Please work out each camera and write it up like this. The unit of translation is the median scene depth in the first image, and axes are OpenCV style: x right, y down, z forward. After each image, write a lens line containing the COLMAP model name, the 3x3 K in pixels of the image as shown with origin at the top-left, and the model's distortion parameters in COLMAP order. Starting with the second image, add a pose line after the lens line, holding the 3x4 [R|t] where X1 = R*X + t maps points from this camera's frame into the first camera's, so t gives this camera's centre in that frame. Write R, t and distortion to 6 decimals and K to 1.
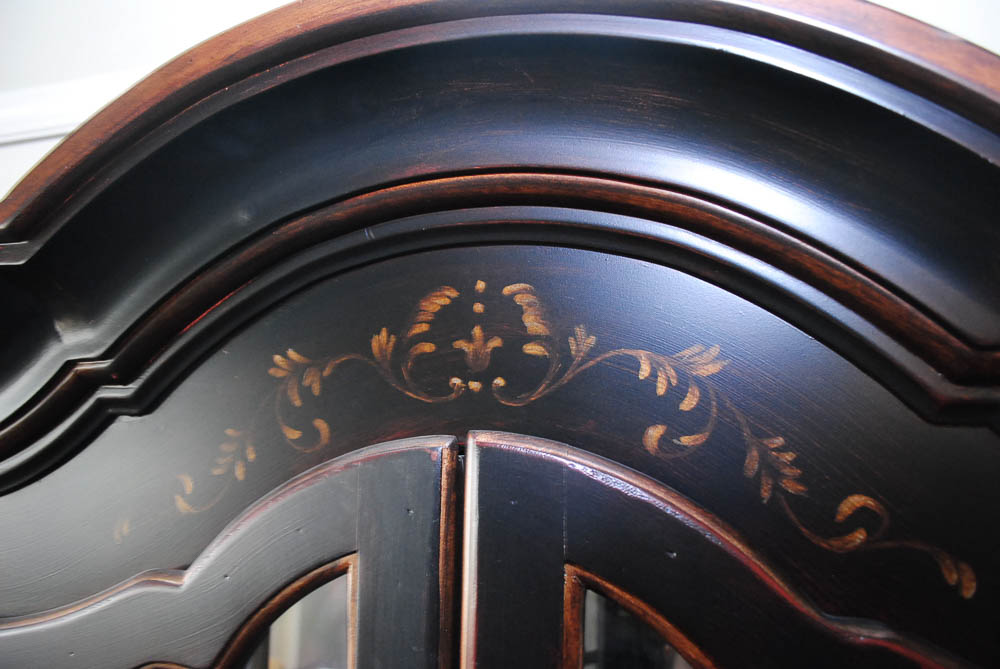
lens RADIAL K [[768.8, 0, 500.0], [0, 768.8, 334.5], [0, 0, 1]] dist [-0.081299, 0.005314]
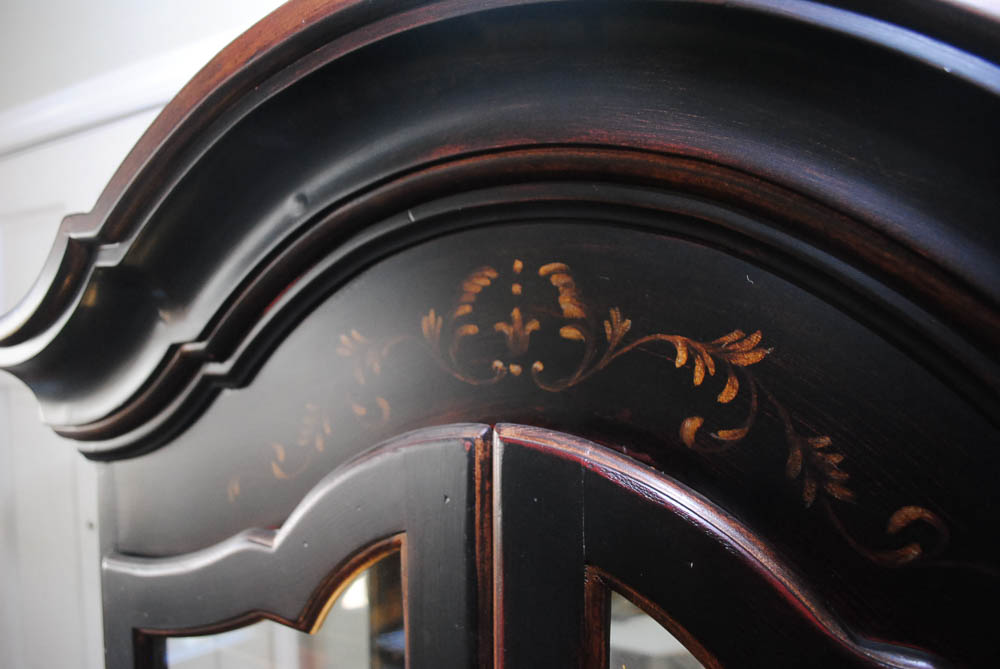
lens RADIAL K [[768.8, 0, 500.0], [0, 768.8, 334.5], [0, 0, 1]] dist [-0.081299, 0.005314]
pose [[0.963865, -0.022198, -0.265464, 0.218288], [0.060351, 0.988808, 0.136442, -0.117160], [0.259464, -0.147533, 0.954417, 0.065215]]
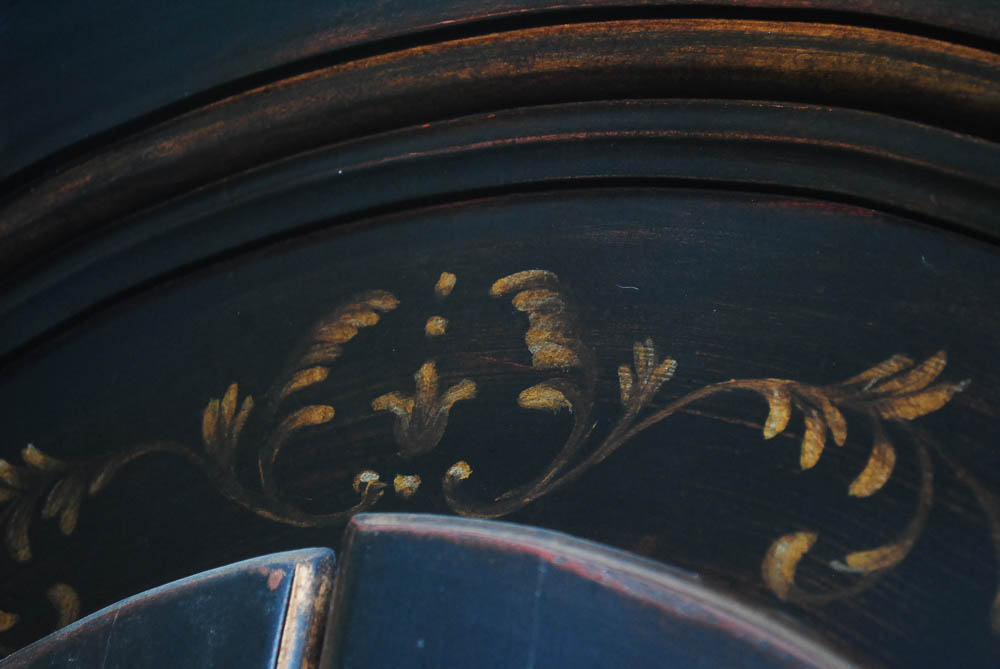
lens RADIAL K [[2219.6, 0, 500.0], [0, 2219.6, 334.5], [0, 0, 1]] dist [0.030021, 0.213333]
pose [[0.982453, 0.018718, -0.185571, 0.259824], [-0.086801, 0.926525, -0.366084, 0.460015], [0.165084, 0.375767, 0.911892, -0.172667]]
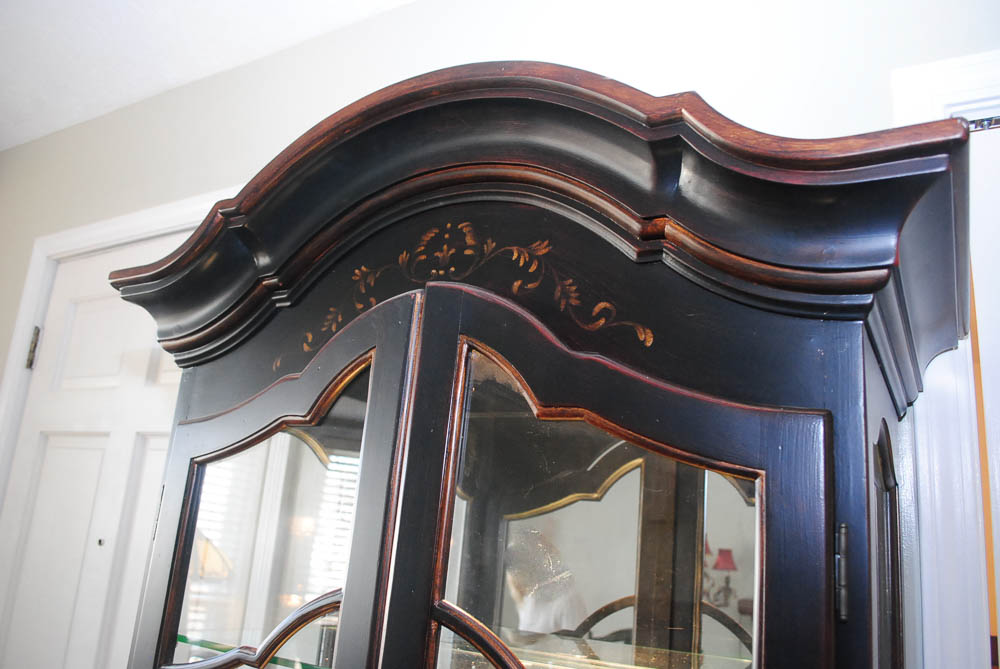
lens RADIAL K [[768.8, 0, 500.0], [0, 768.8, 334.5], [0, 0, 1]] dist [-0.081299, 0.005314]
pose [[0.968072, -0.001431, -0.250668, 0.638615], [-0.039722, 0.986473, -0.159037, 0.558423], [0.247505, 0.163916, 0.954920, -0.876371]]
